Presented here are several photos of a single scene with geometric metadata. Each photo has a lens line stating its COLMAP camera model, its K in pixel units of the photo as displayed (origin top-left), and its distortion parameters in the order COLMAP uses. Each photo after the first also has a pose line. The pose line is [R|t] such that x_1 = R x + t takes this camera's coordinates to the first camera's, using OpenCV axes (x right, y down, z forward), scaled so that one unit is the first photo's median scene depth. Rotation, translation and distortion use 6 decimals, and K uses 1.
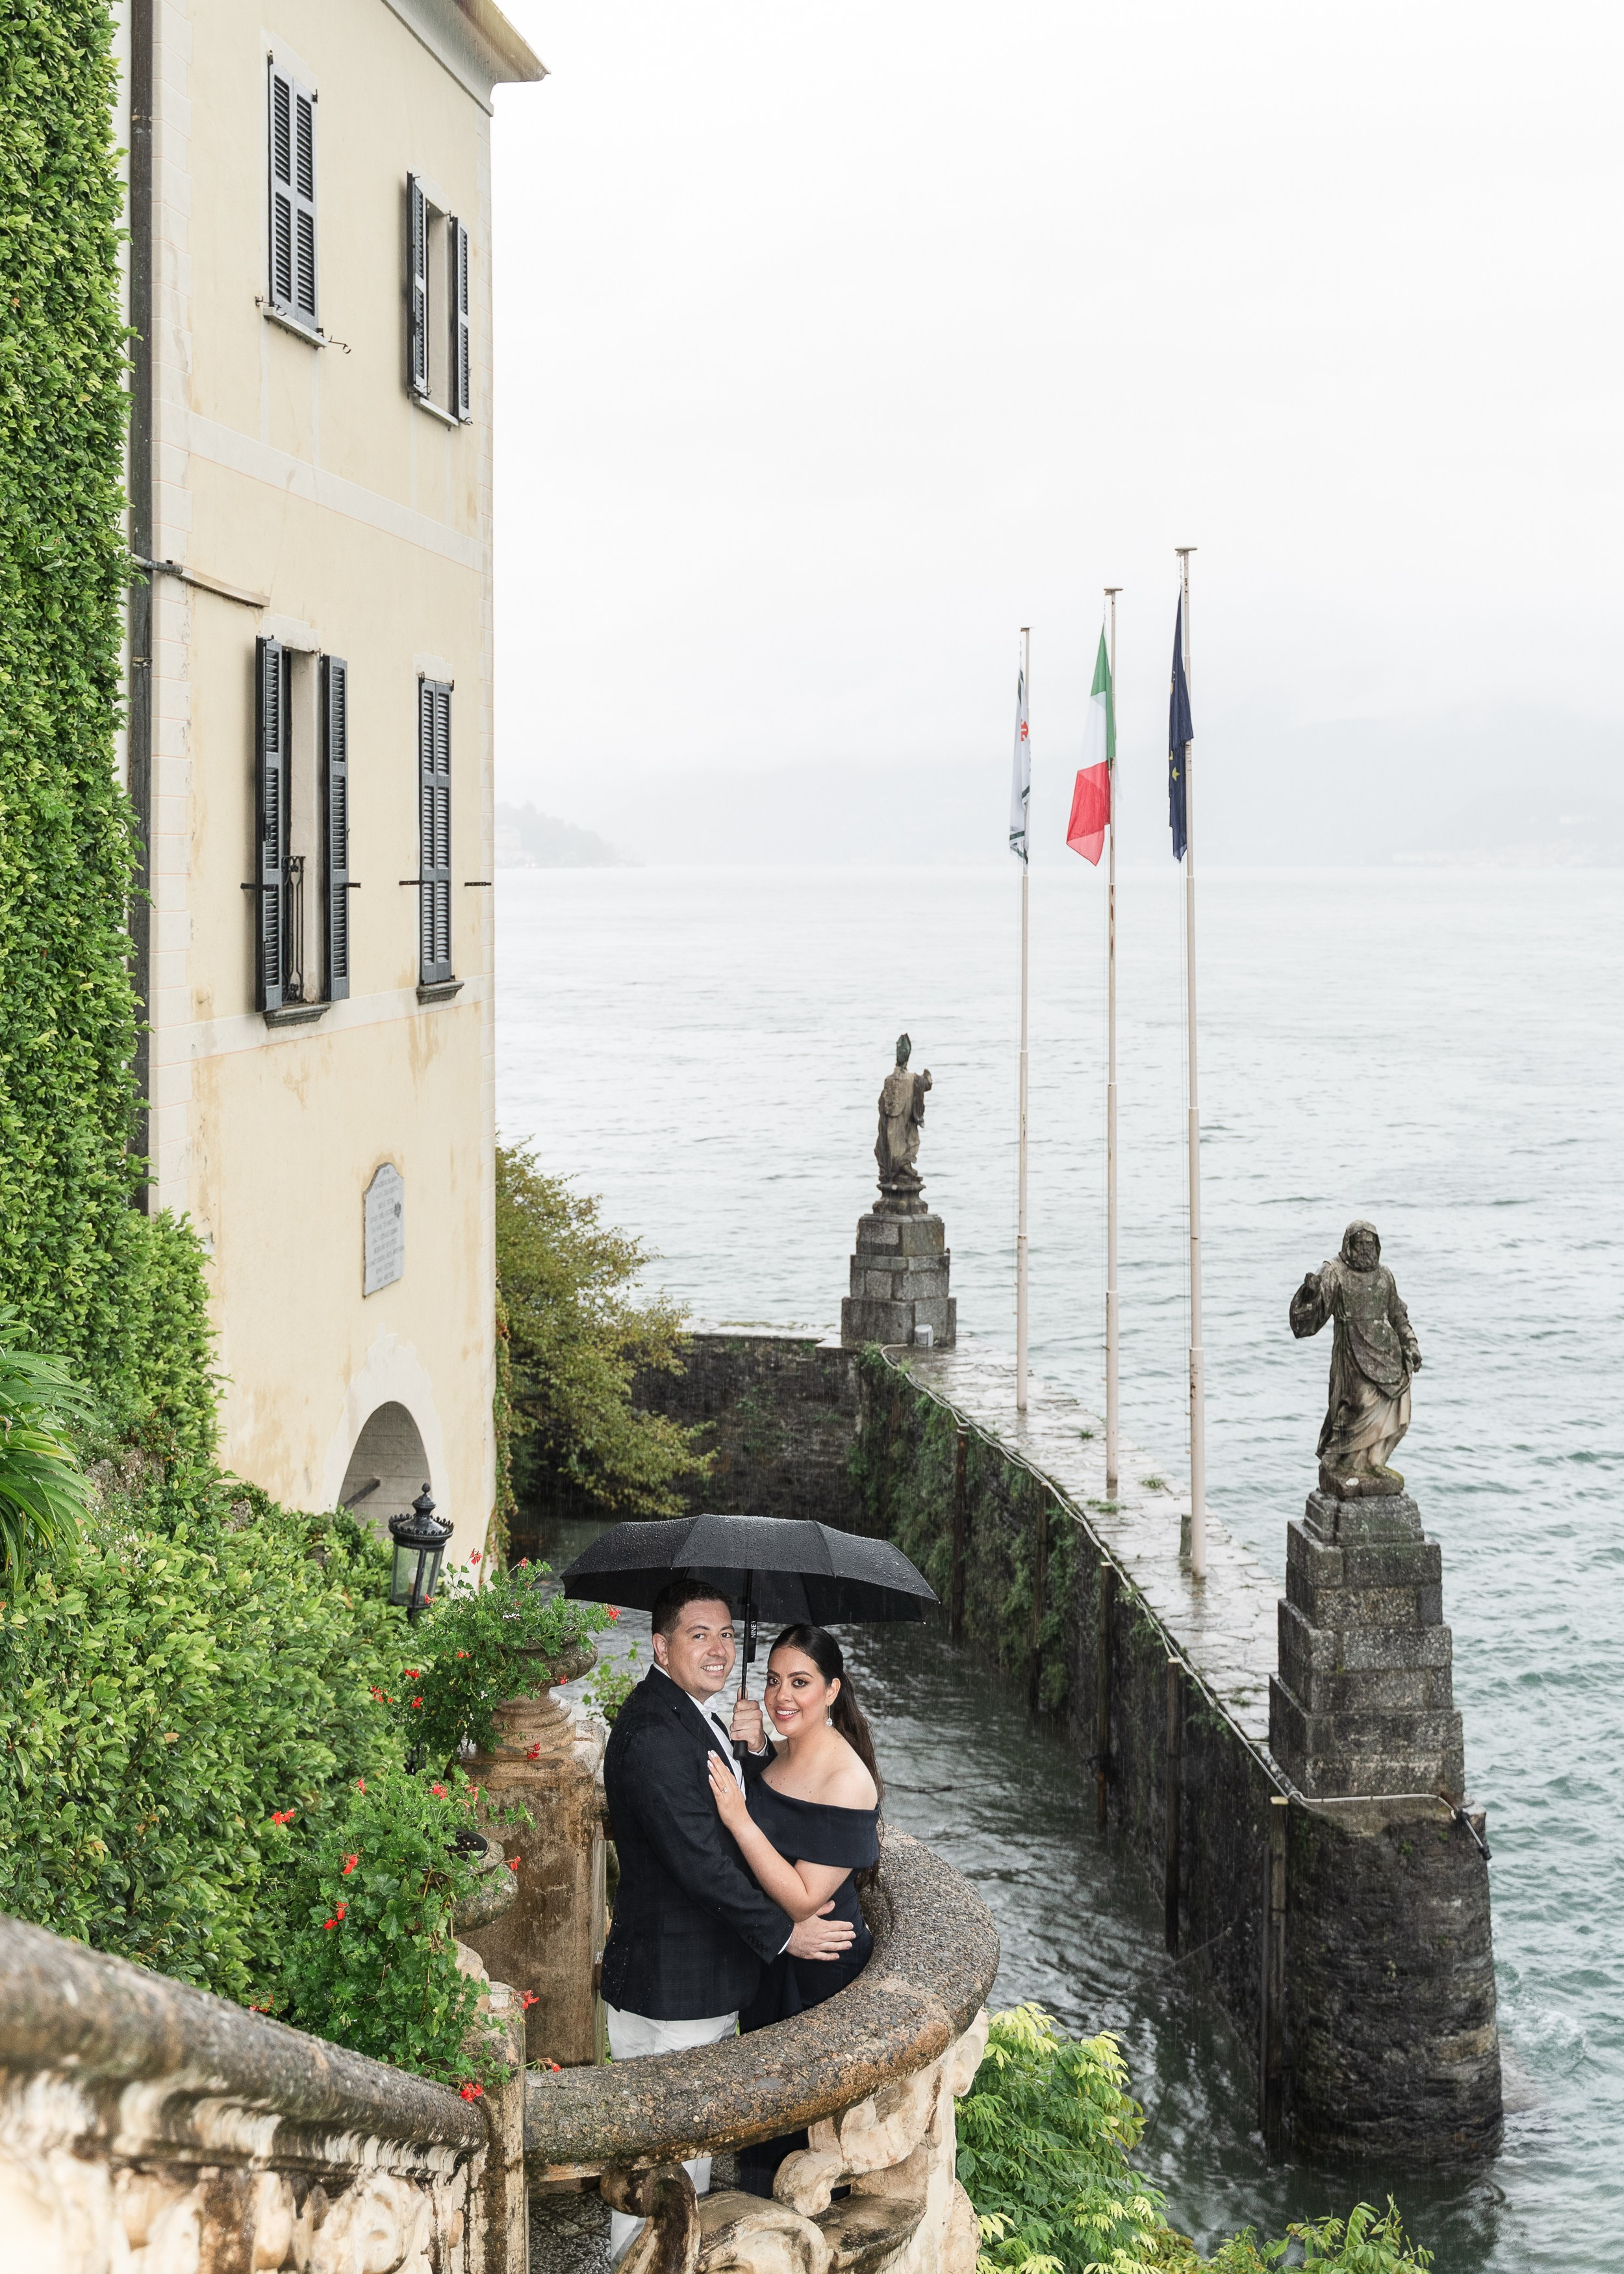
lens RADIAL K [[2589.7, 0, 939.0], [0, 2589.7, 1092.3], [0, 0, 1]] dist [-0.007407, 0.000000]
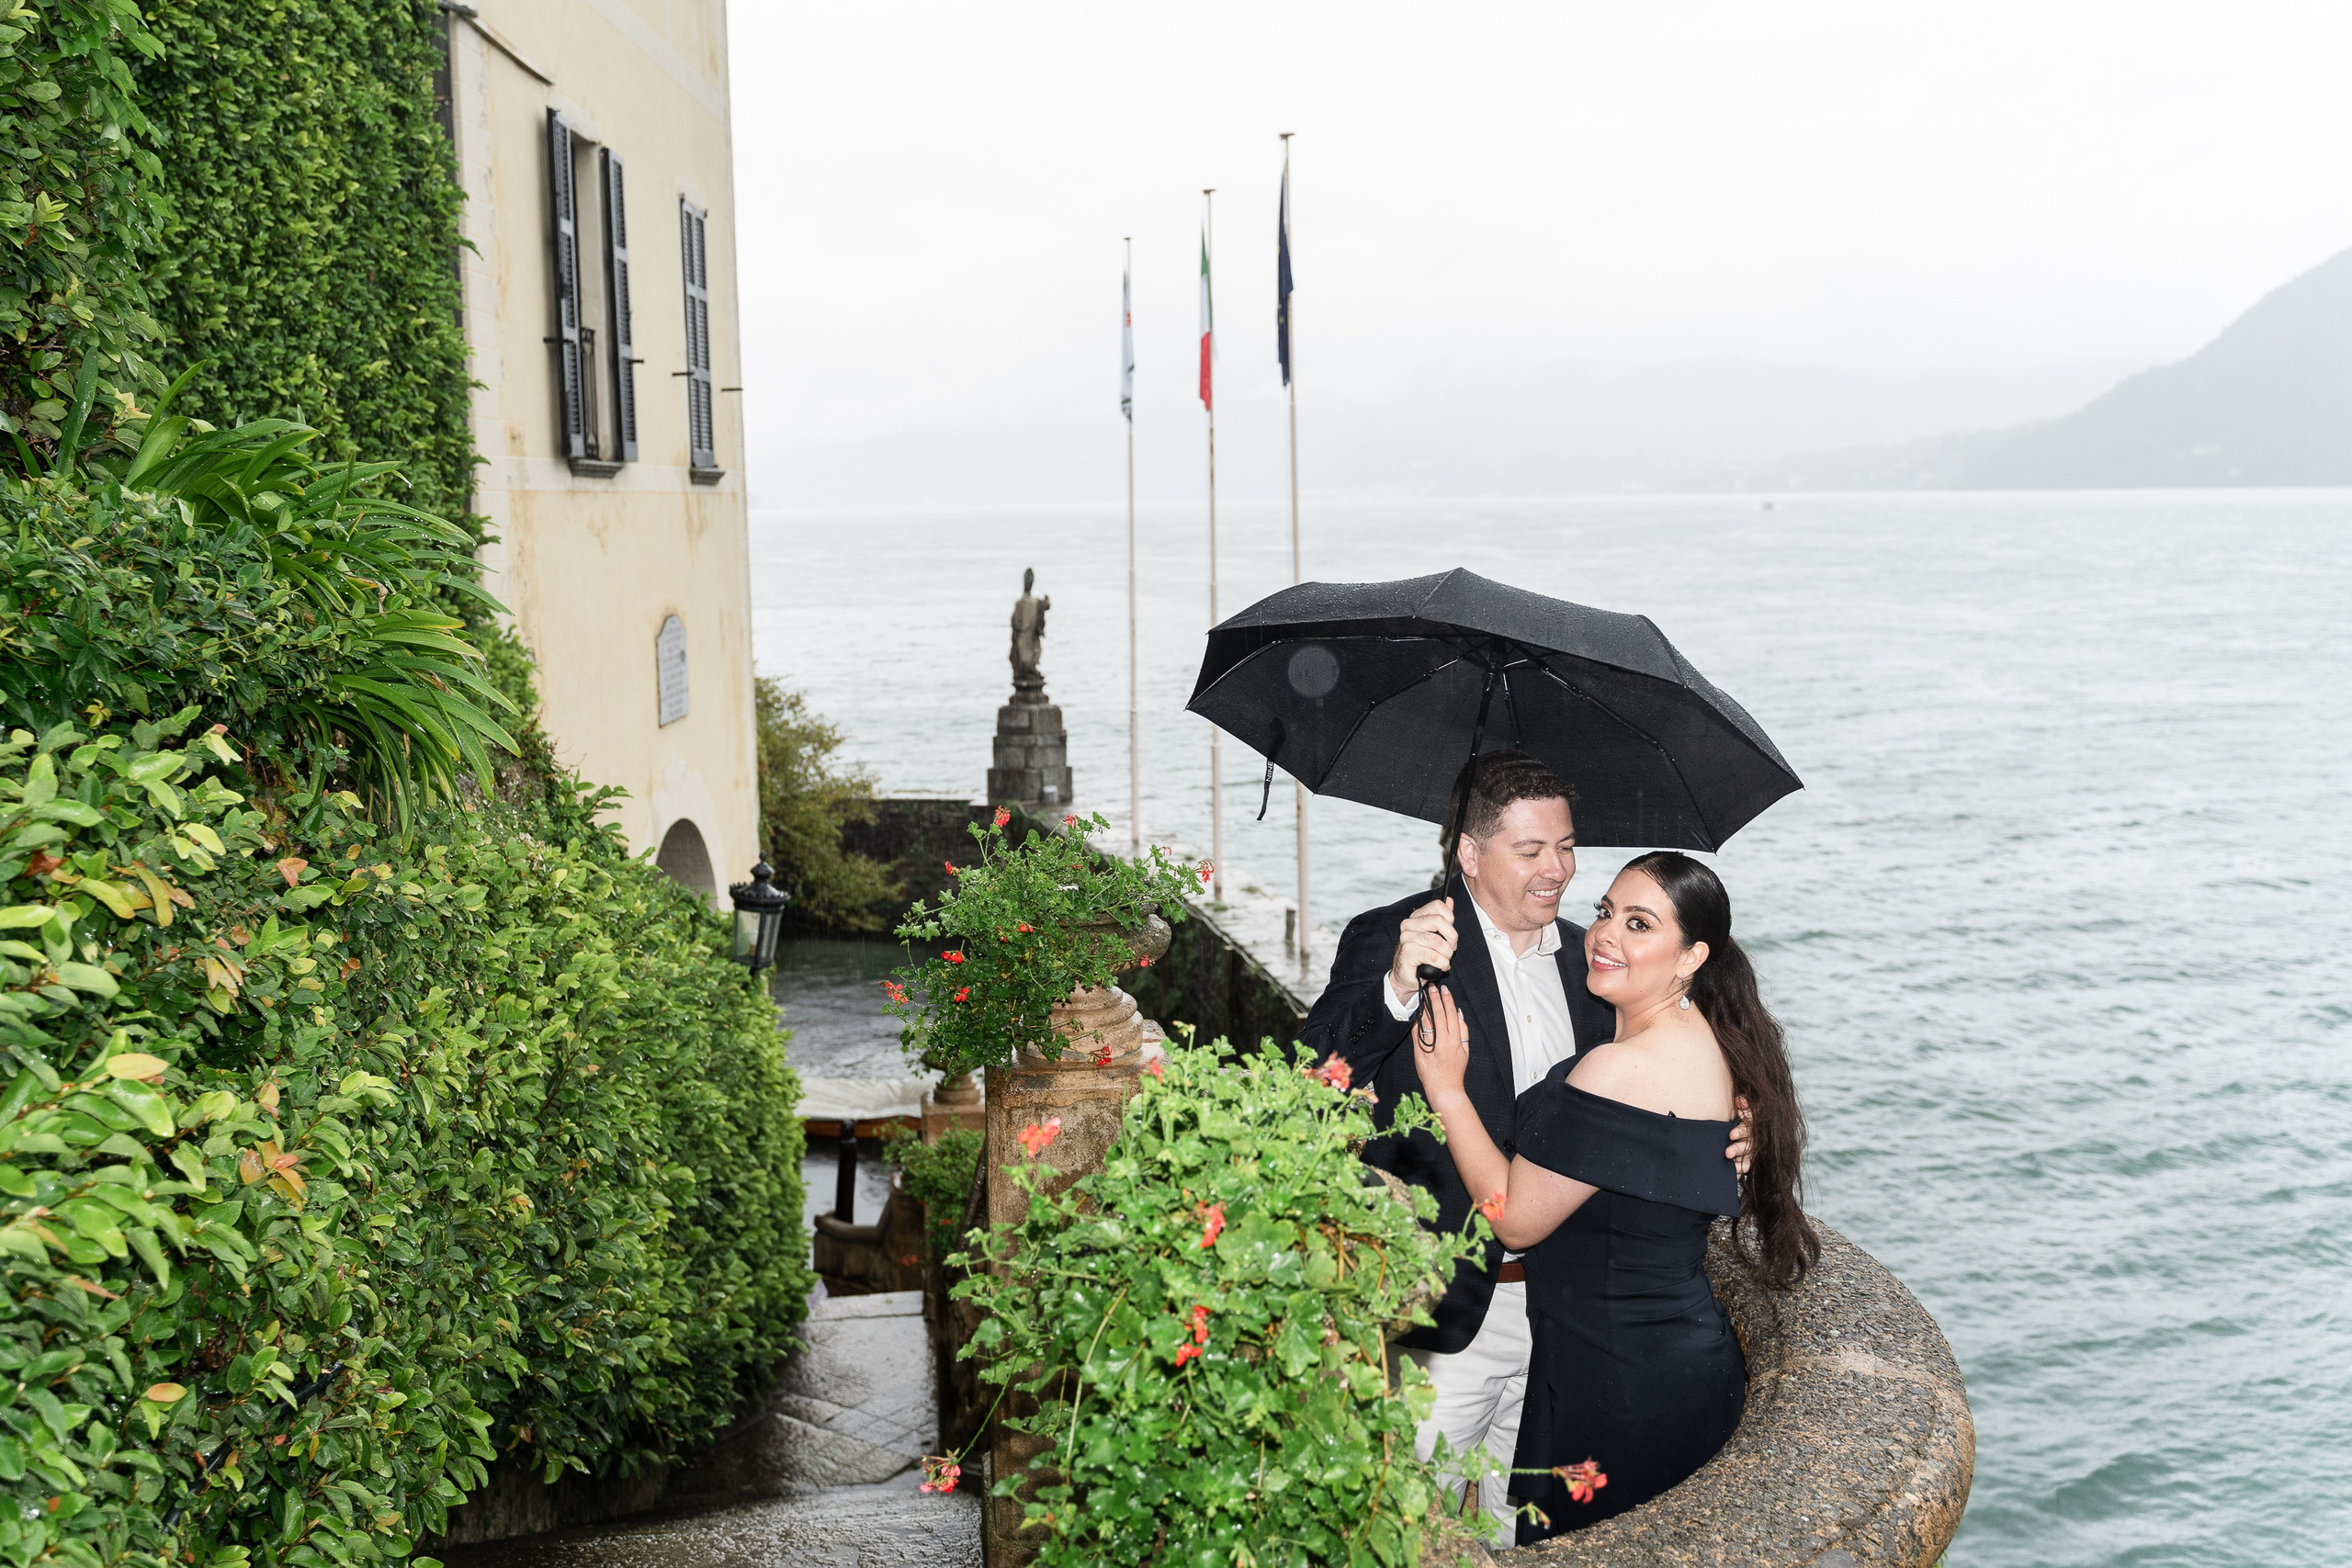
lens RADIAL K [[1917.6, 0, 1190.5], [0, 1917.6, 781.4], [0, 0, 1]] dist [-0.002641, -0.002098]
pose [[0.997043, -0.027972, 0.071575, -0.037710], [0.021733, 0.996014, 0.086514, 0.027791], [-0.073710, -0.084703, 0.993676, 0.097950]]
